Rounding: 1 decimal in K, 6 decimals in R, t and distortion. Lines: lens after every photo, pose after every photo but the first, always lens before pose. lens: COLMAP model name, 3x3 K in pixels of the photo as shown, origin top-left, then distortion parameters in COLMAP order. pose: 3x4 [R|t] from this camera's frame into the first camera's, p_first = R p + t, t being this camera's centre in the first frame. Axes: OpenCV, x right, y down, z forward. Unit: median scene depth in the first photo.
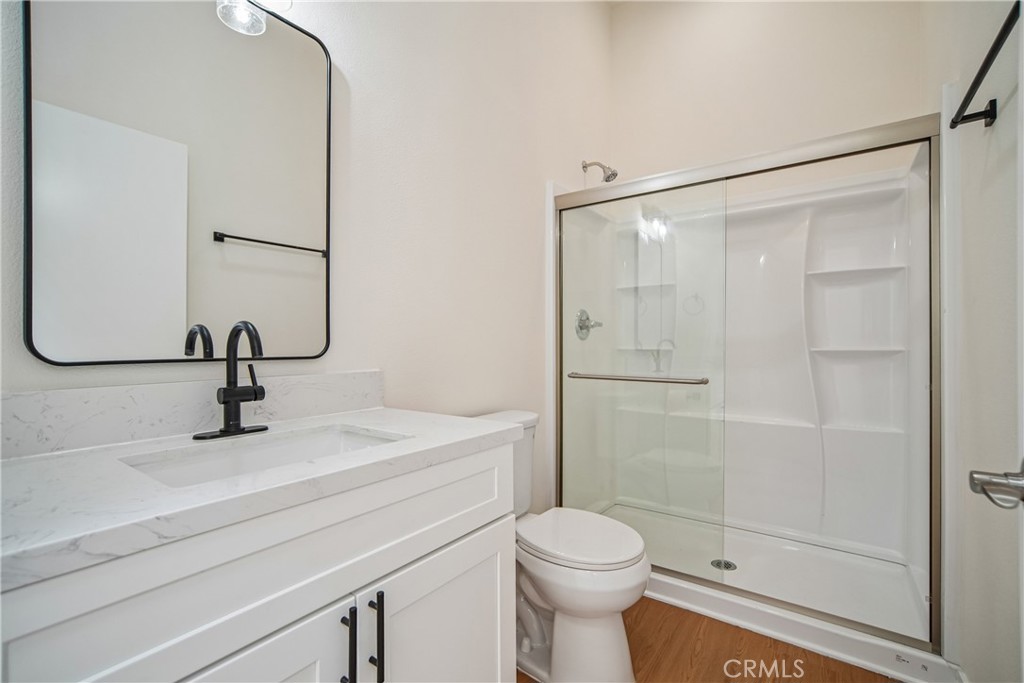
lens RADIAL K [[458.0, 0, 511.4], [0, 458.0, 338.3], [0, 0, 1]] dist [-0.026127, -0.000375]
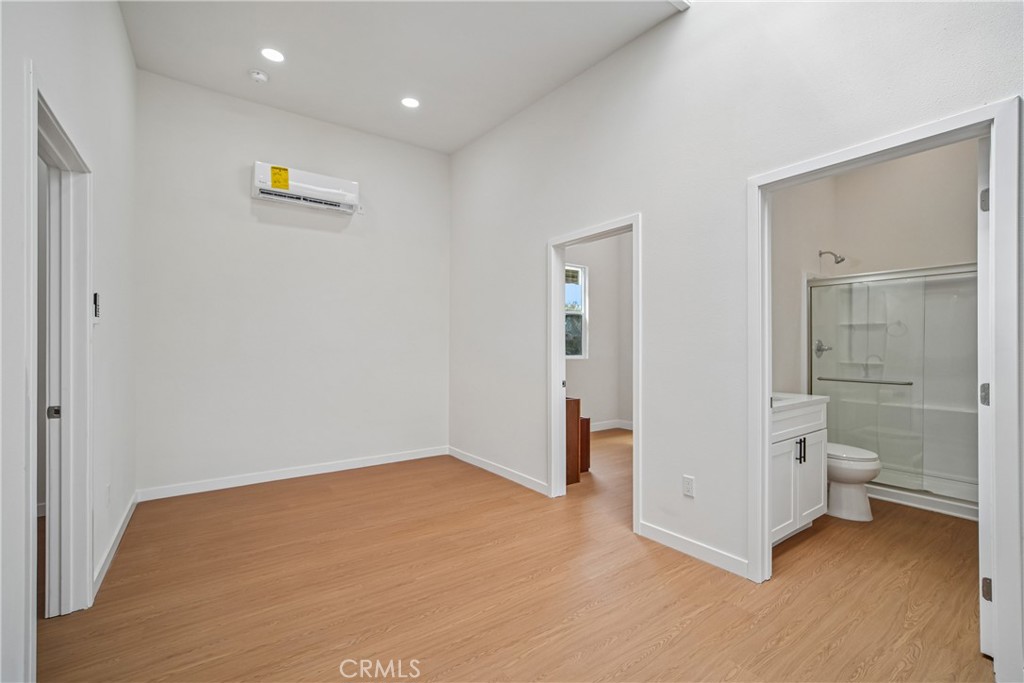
lens RADIAL K [[446.1, 0, 516.7], [0, 446.1, 344.8], [0, 0, 1]] dist [0.004369, -0.000080]
pose [[0.954542, -0.003143, -0.298060, -0.411763], [0.005969, 0.999945, 0.008574, -0.065384], [0.298017, -0.009963, 0.954509, -0.891558]]
